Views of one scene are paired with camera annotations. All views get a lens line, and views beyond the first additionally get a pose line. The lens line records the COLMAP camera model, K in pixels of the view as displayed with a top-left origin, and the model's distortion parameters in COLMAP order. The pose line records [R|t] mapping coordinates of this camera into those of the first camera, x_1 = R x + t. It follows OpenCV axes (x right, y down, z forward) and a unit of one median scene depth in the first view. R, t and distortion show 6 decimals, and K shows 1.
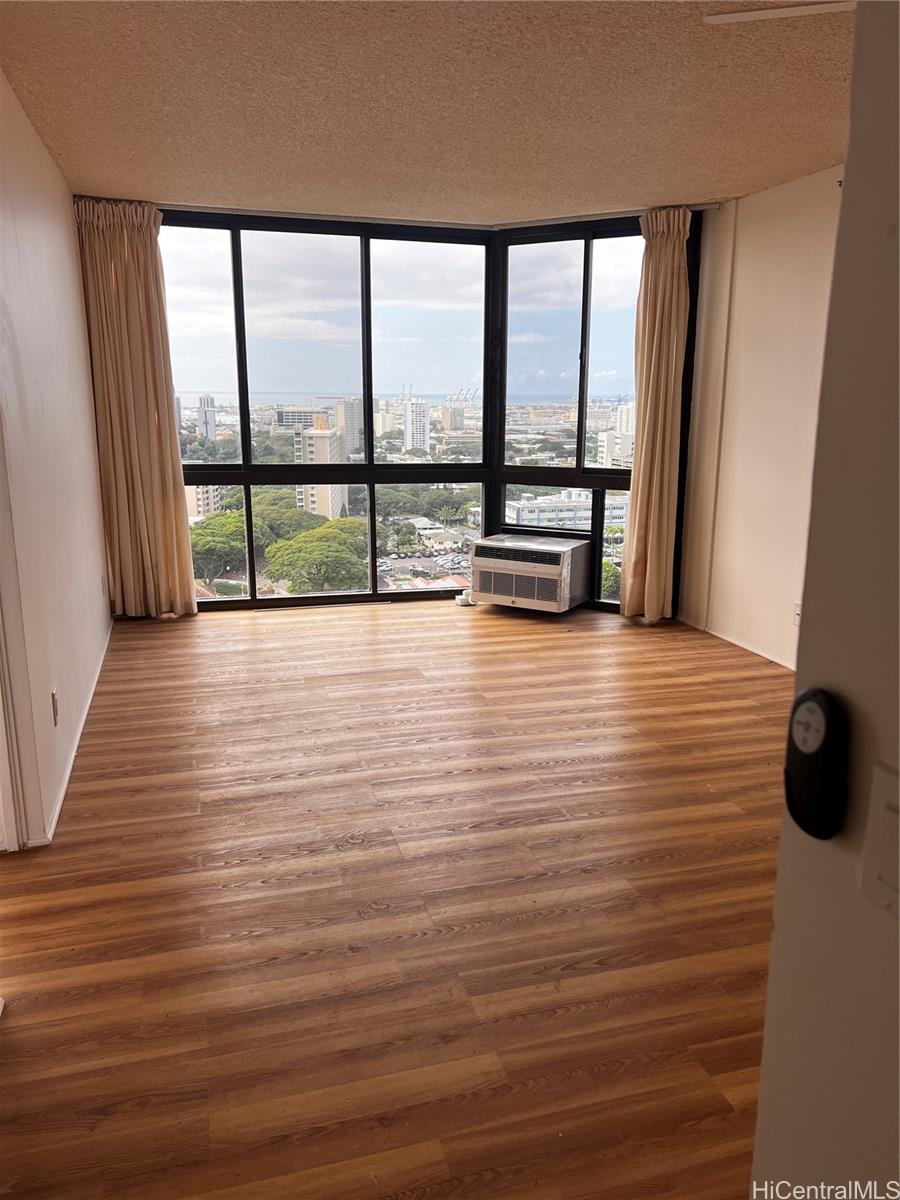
lens RADIAL K [[892.0, 0, 442.8], [0, 892.0, 599.0], [0, 0, 1]] dist [0.095504, -0.090935]
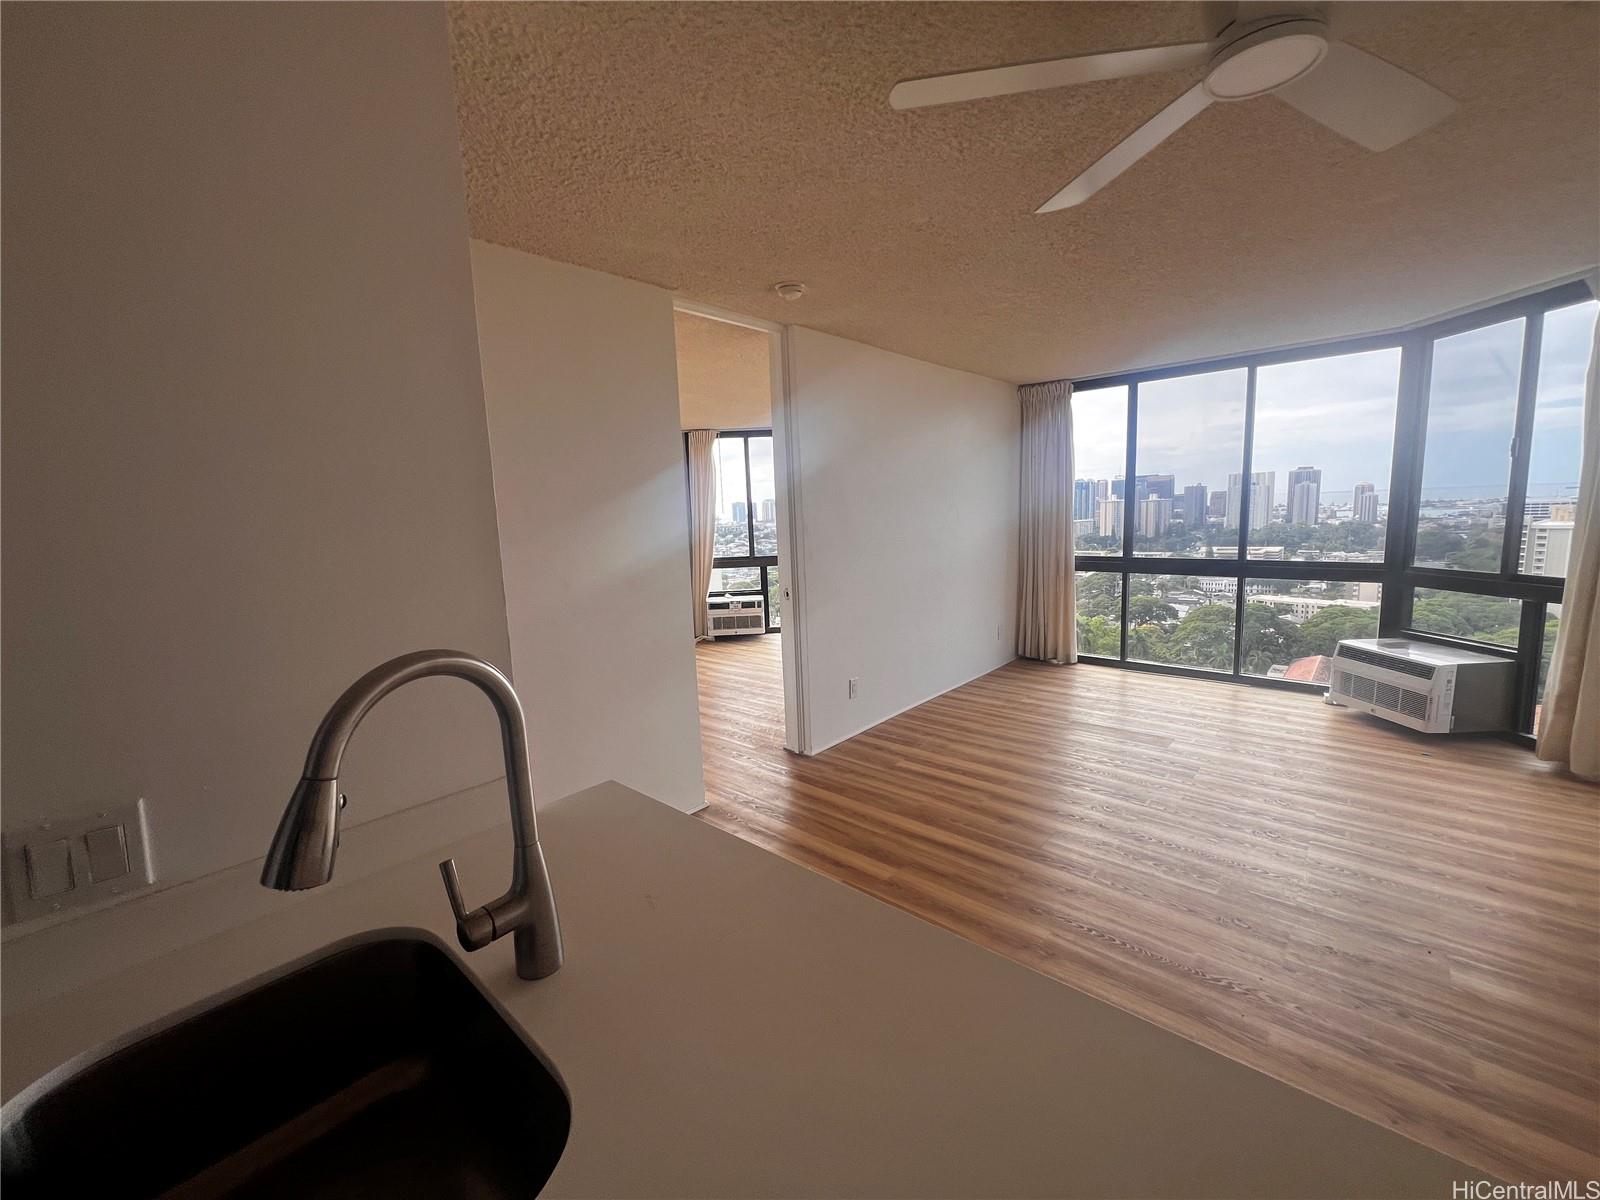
lens RADIAL K [[637.7, 0, 799.9], [0, 637.7, 594.5], [0, 0, 1]] dist [-0.002595, -0.000108]
pose [[0.530289, 0.083766, -0.843669, 0.315282], [-0.148861, 0.988847, 0.004613, -0.030216], [0.834646, 0.123143, 0.536844, 0.120722]]
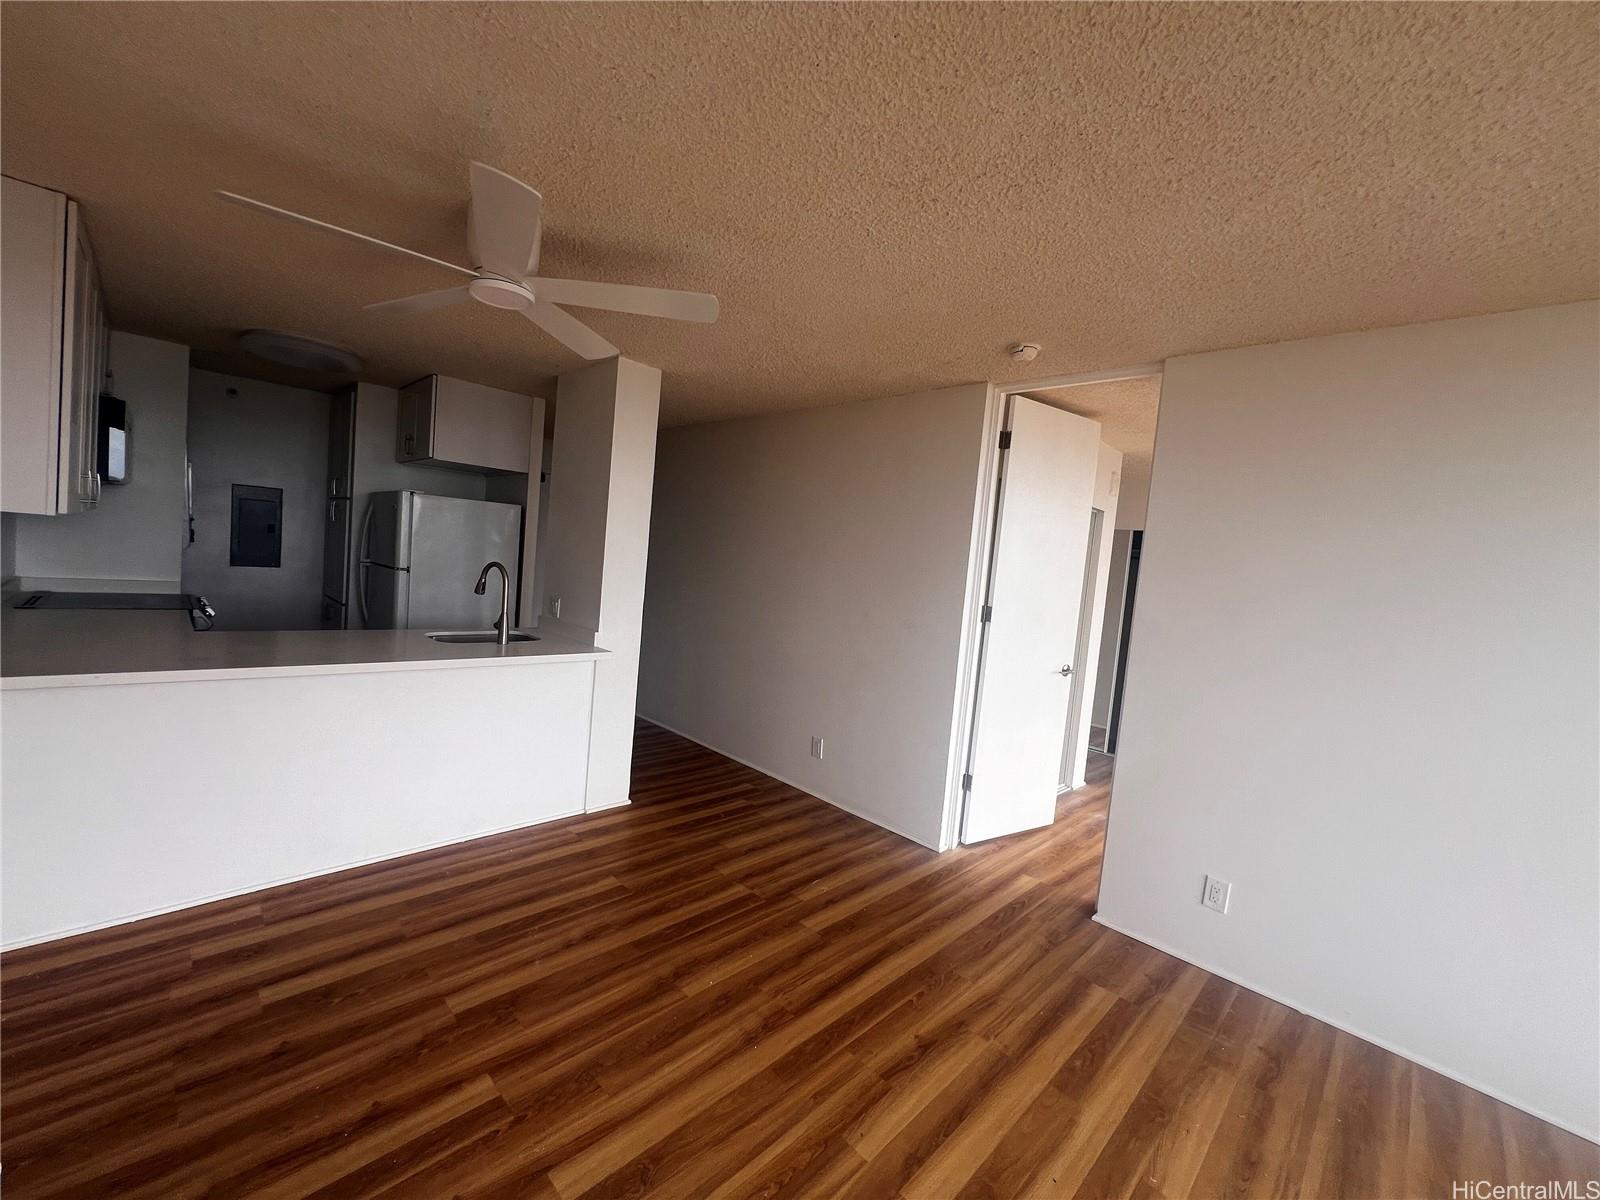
lens RADIAL K [[637.7, 0, 799.9], [0, 637.7, 594.5], [0, 0, 1]] dist [-0.002595, -0.000108]
pose [[-0.871893, -0.054145, -0.486693, 0.230052], [-0.195900, 0.949442, 0.245323, -0.179513], [0.448804, 0.309239, -0.838419, 0.739429]]
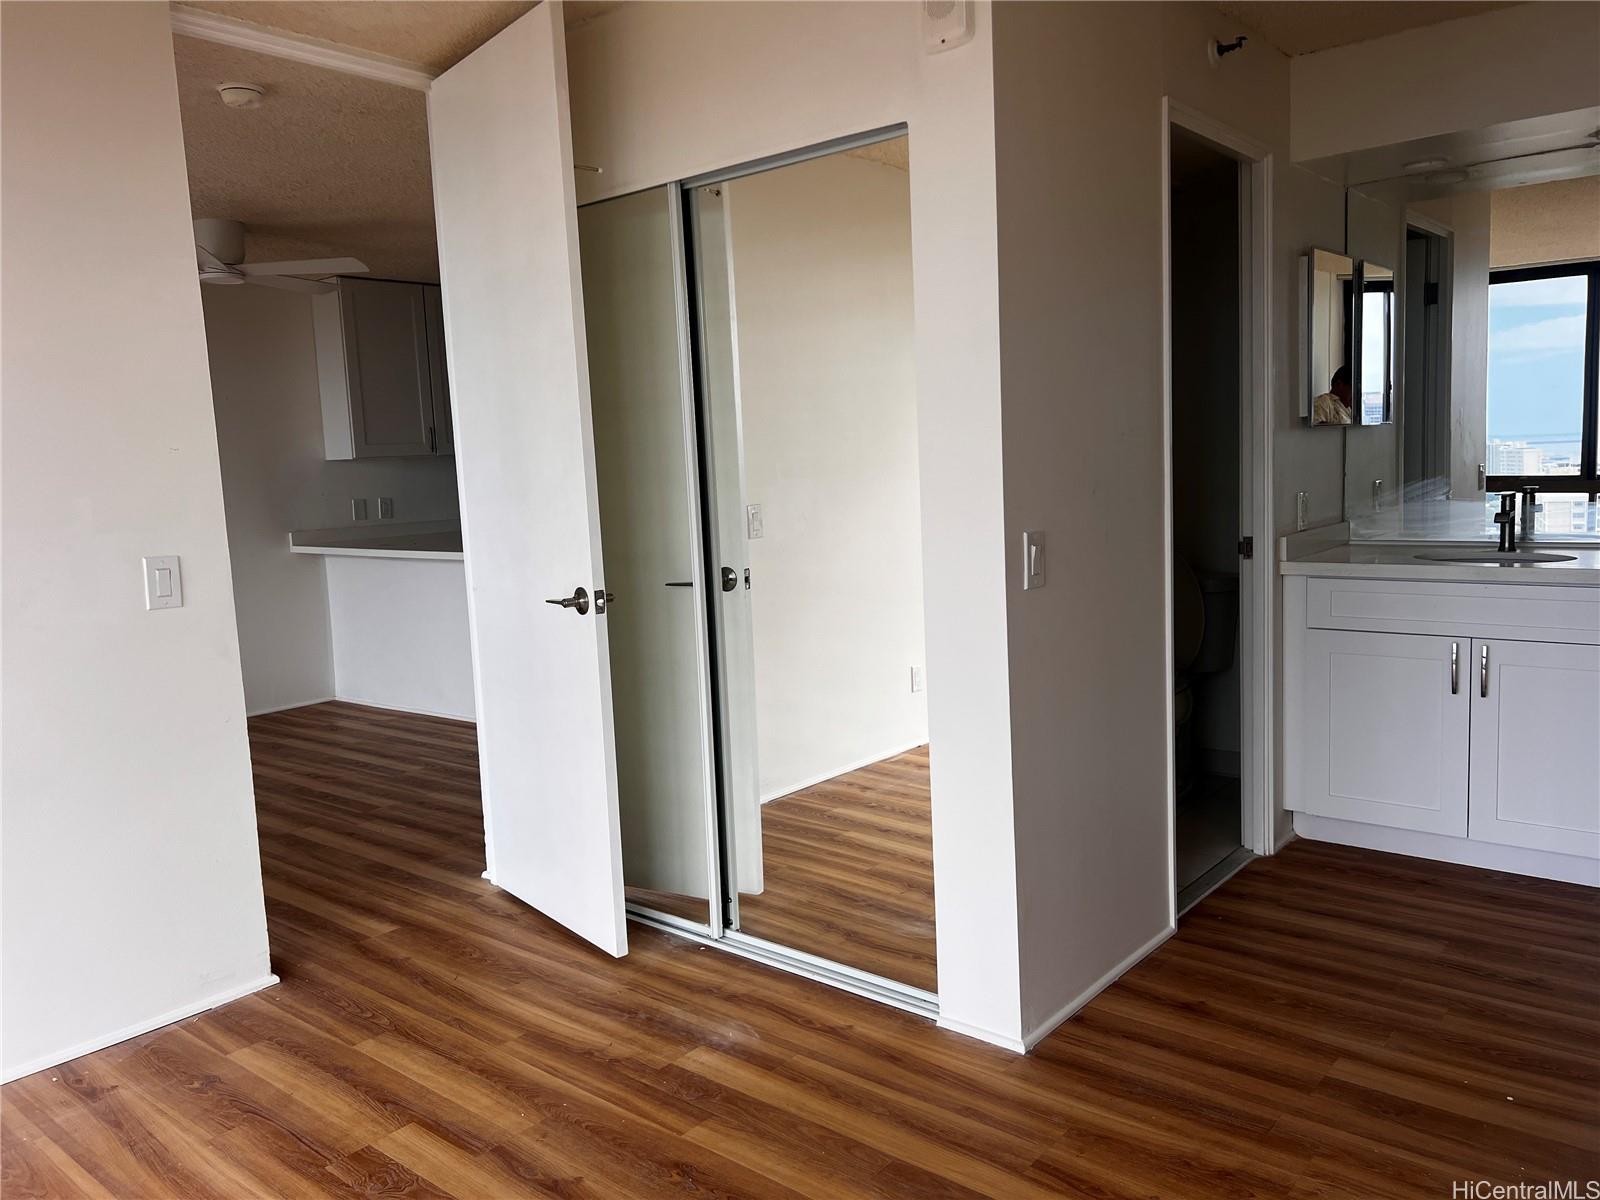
lens RADIAL K [[1189.4, 0, 800.0], [0, 1189.4, 600.0], [0, 0, 1]] dist [0.095504, -0.090935]
pose [[-0.561486, -0.075855, 0.824002, -0.882944], [0.216429, 0.947664, 0.234716, -0.099290], [-0.798682, 0.310128, -0.515683, 0.526155]]
